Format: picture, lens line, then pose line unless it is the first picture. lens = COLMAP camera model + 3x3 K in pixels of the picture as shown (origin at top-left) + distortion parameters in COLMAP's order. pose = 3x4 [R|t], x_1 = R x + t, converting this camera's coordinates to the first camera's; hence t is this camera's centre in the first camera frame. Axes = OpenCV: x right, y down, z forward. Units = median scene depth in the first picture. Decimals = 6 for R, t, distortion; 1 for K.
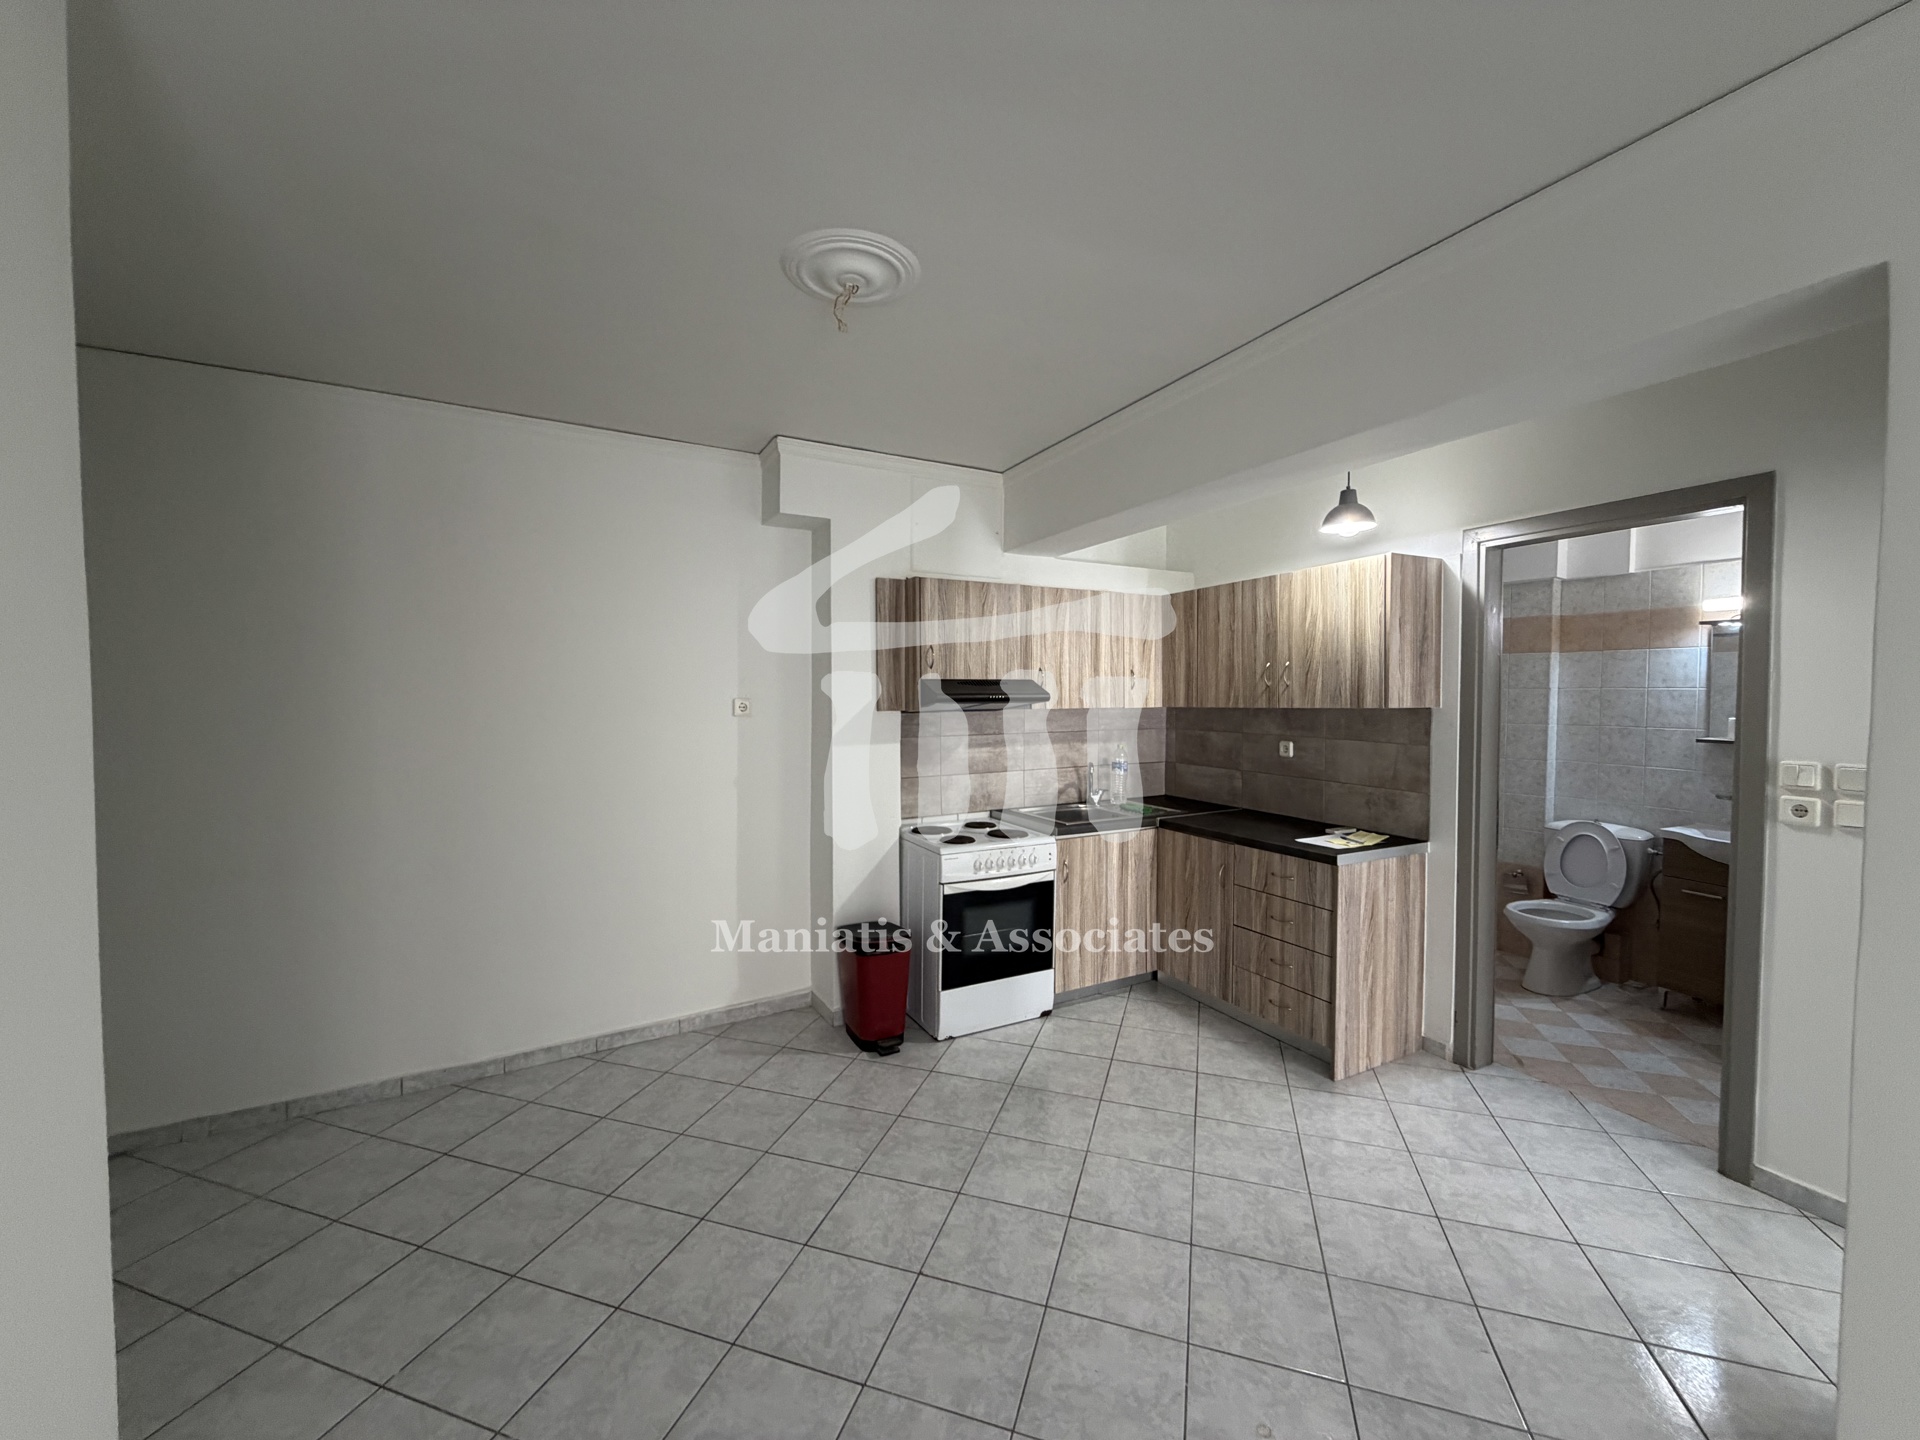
lens RADIAL K [[766.2, 0, 955.3], [0, 766.2, 718.8], [0, 0, 1]] dist [0.000014, 0.000535]
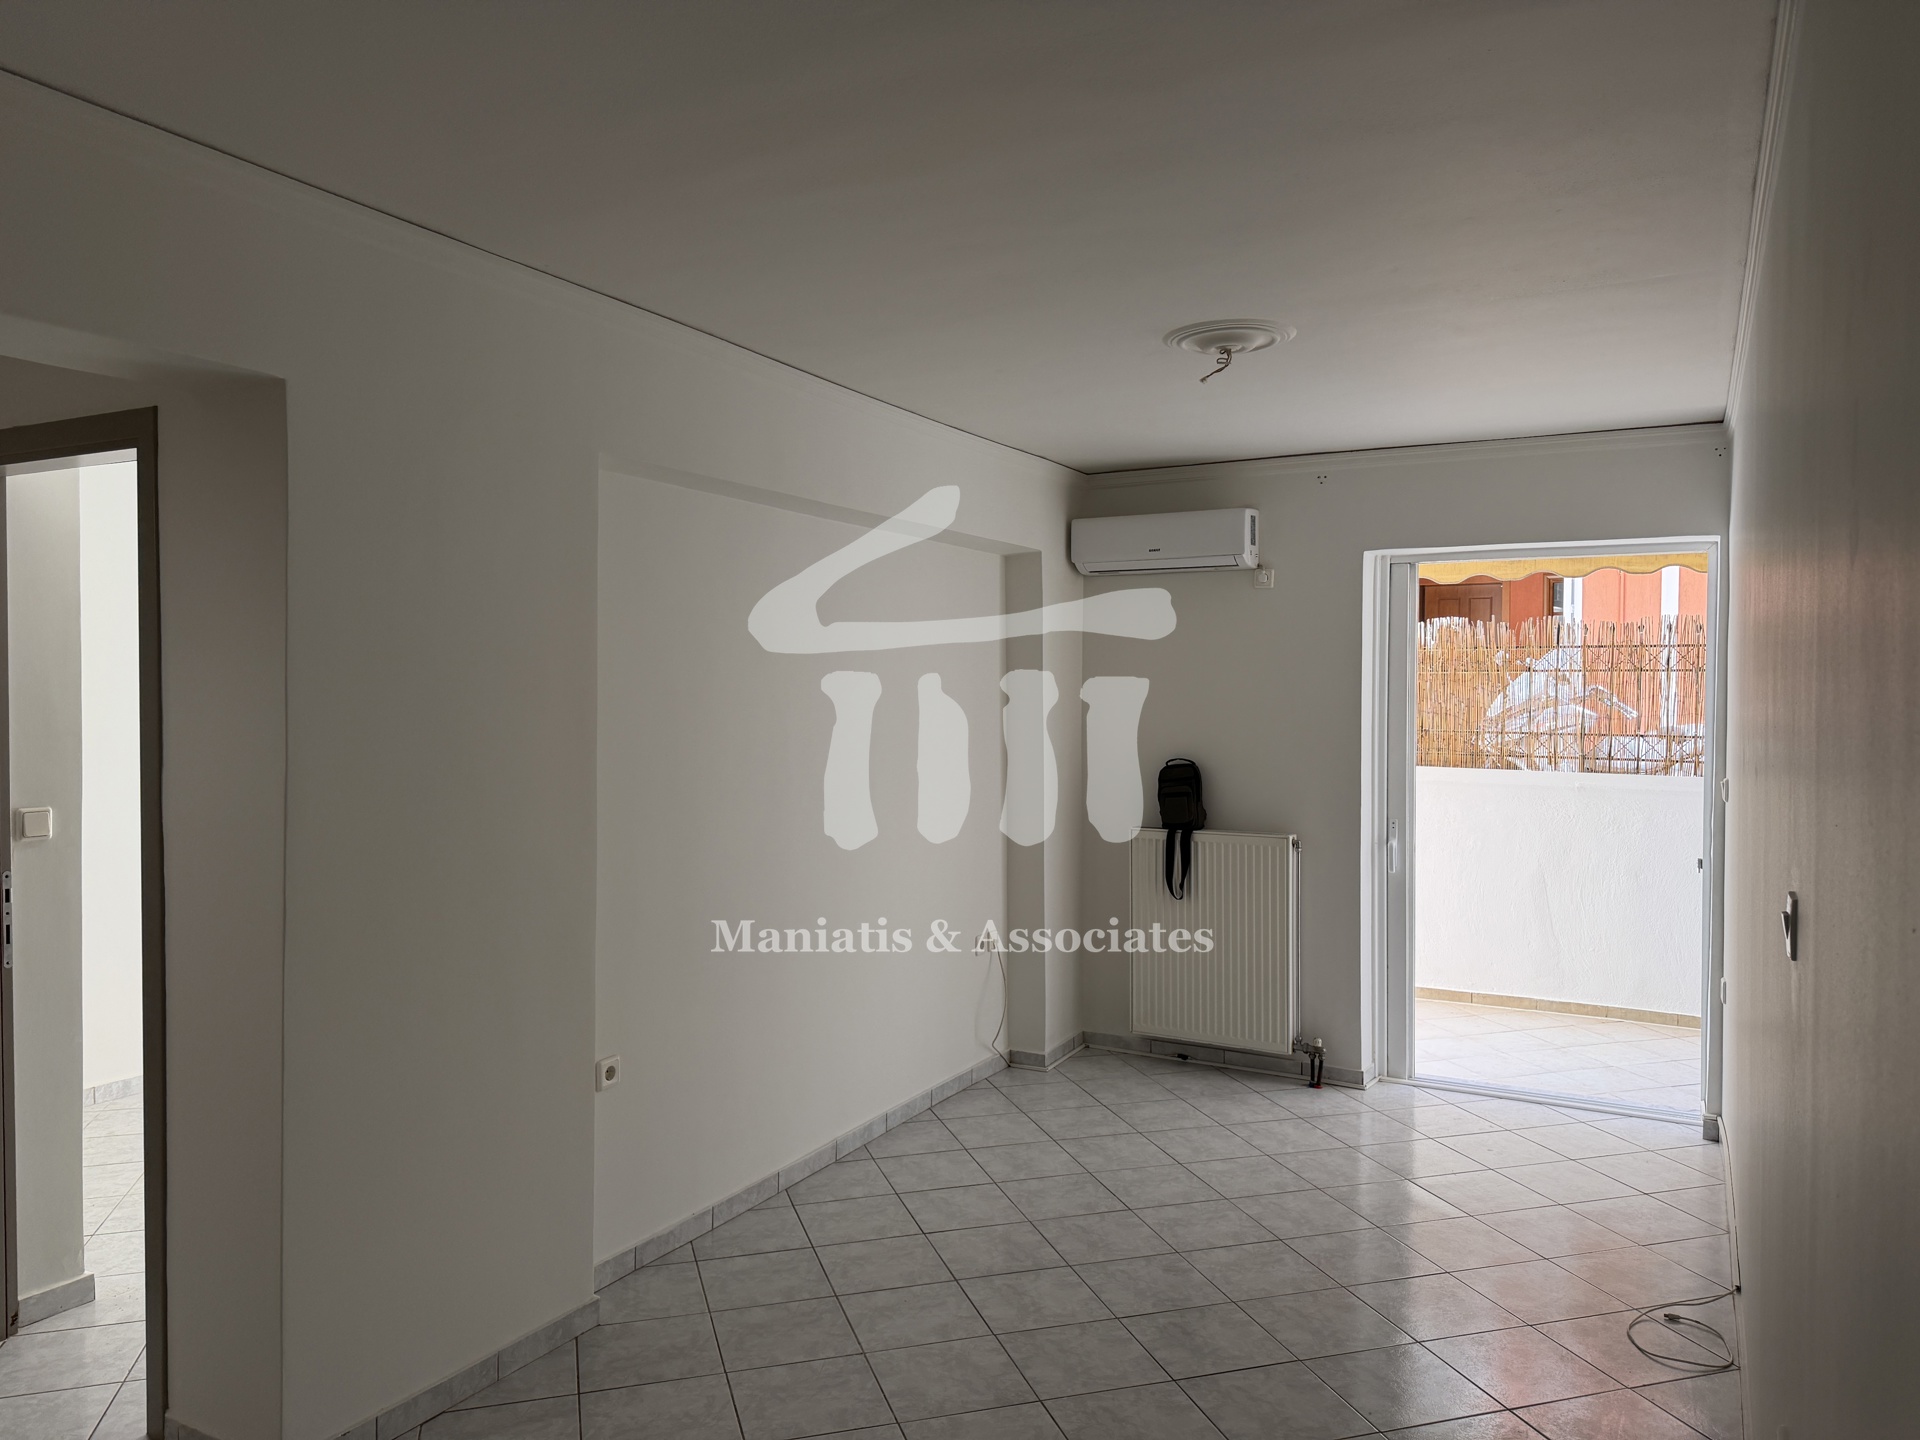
lens RADIAL K [[1354.9, 0, 966.1], [0, 1354.9, 722.2], [0, 0, 1]] dist [0.038227, -0.042211]
pose [[-0.581529, -0.017680, 0.813333, -0.433824], [0.029018, 0.998677, 0.042456, -0.043826], [-0.813008, 0.048290, -0.580247, 0.527125]]
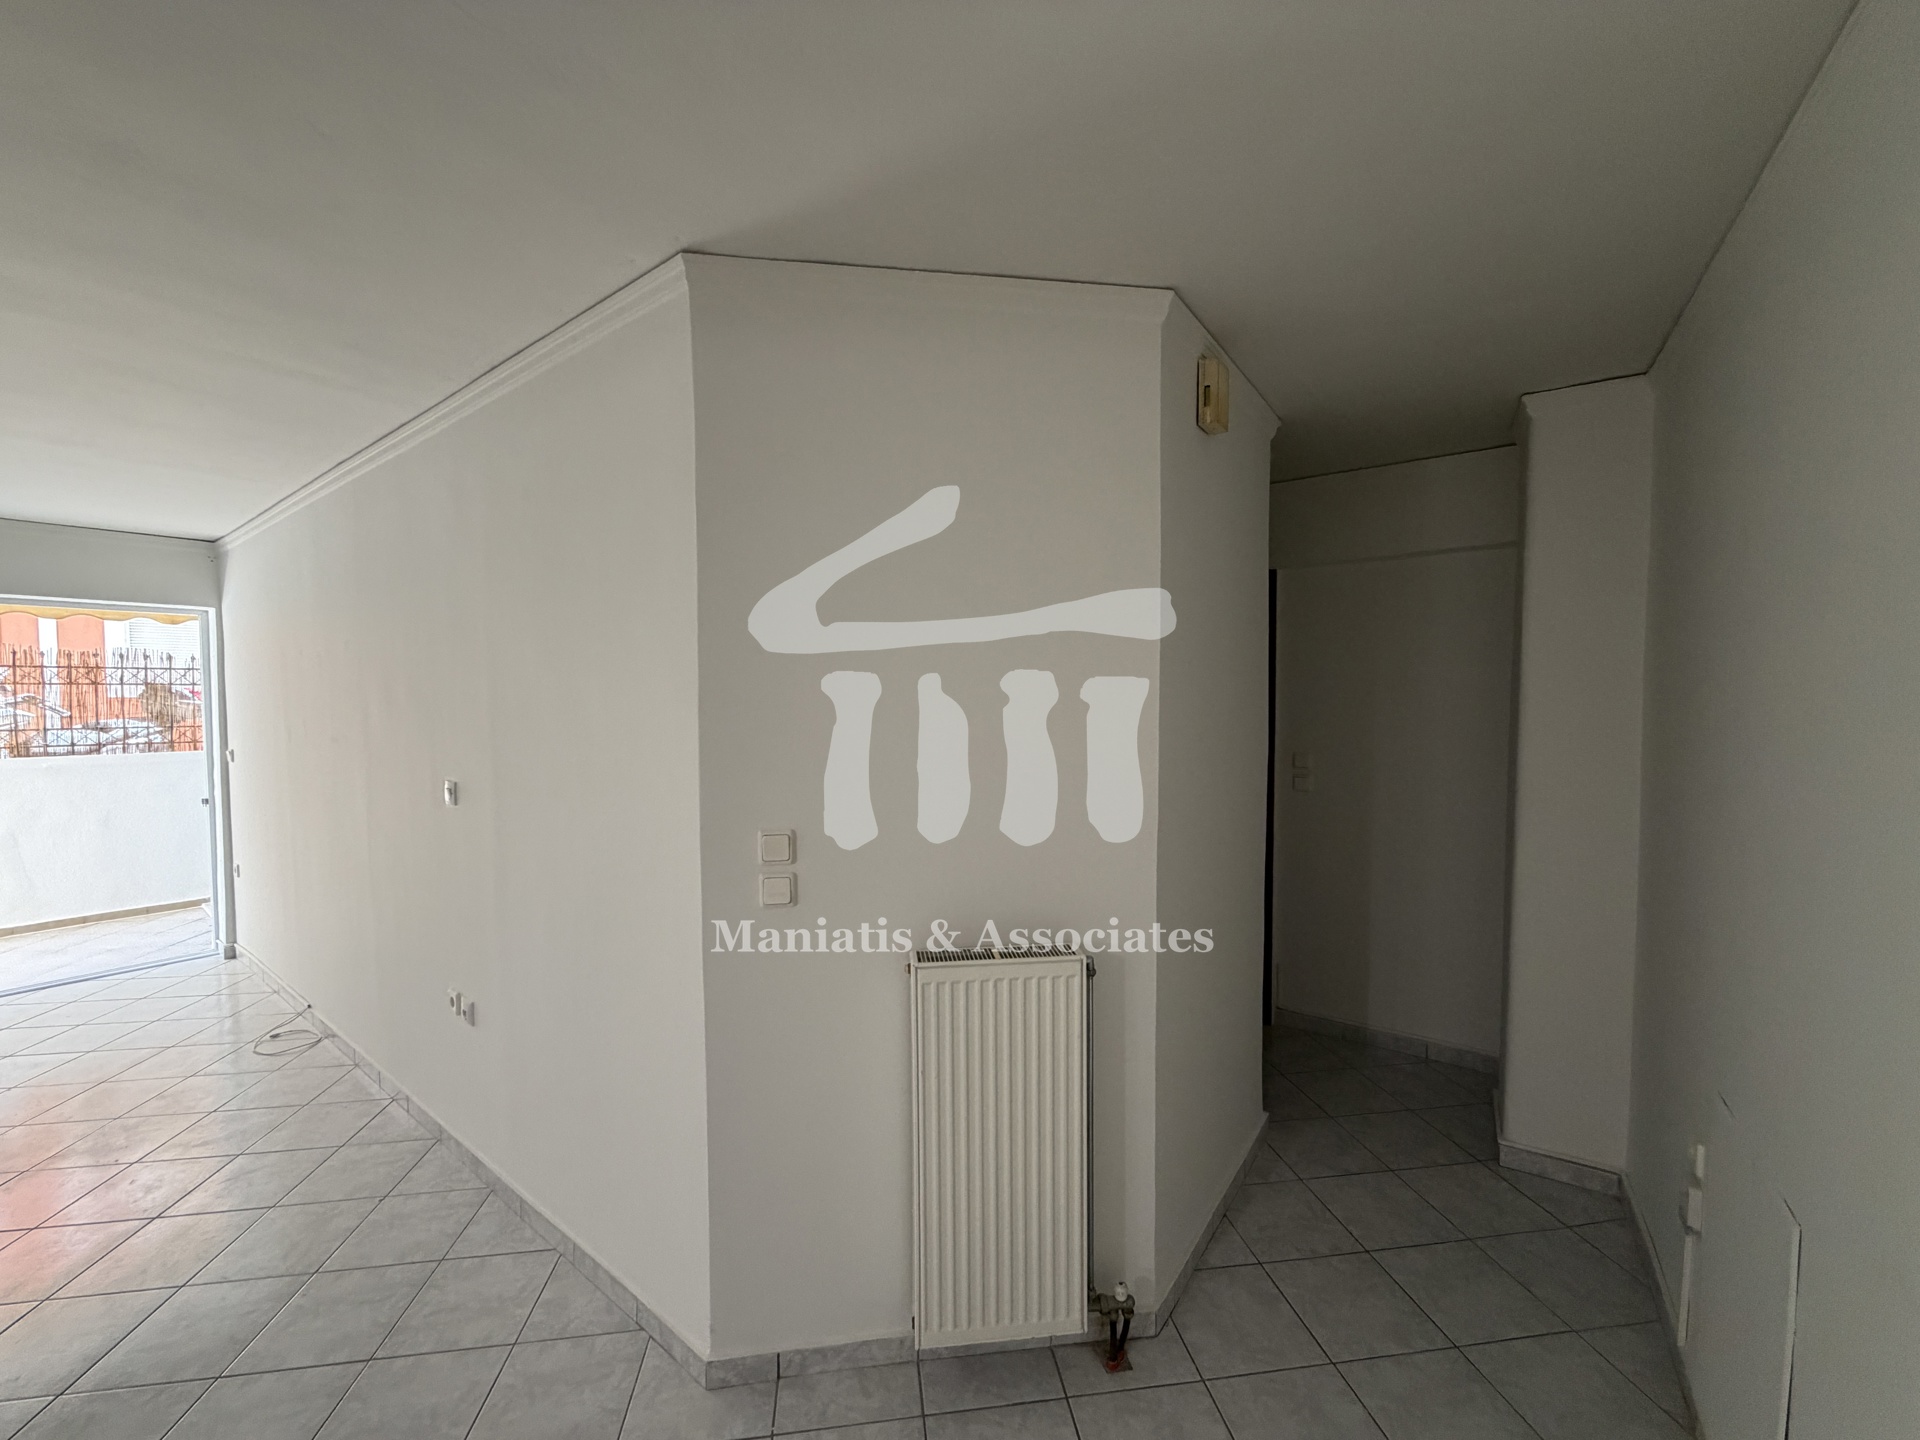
lens RADIAL K [[766.2, 0, 953.4], [0, 766.2, 719.8], [0, 0, 1]] dist [0.000014, 0.000535]
pose [[-0.899183, 0.023218, -0.436957, -0.307610], [-0.009723, 0.997285, 0.073000, -0.069941], [0.437465, 0.069889, -0.896515, 0.887398]]
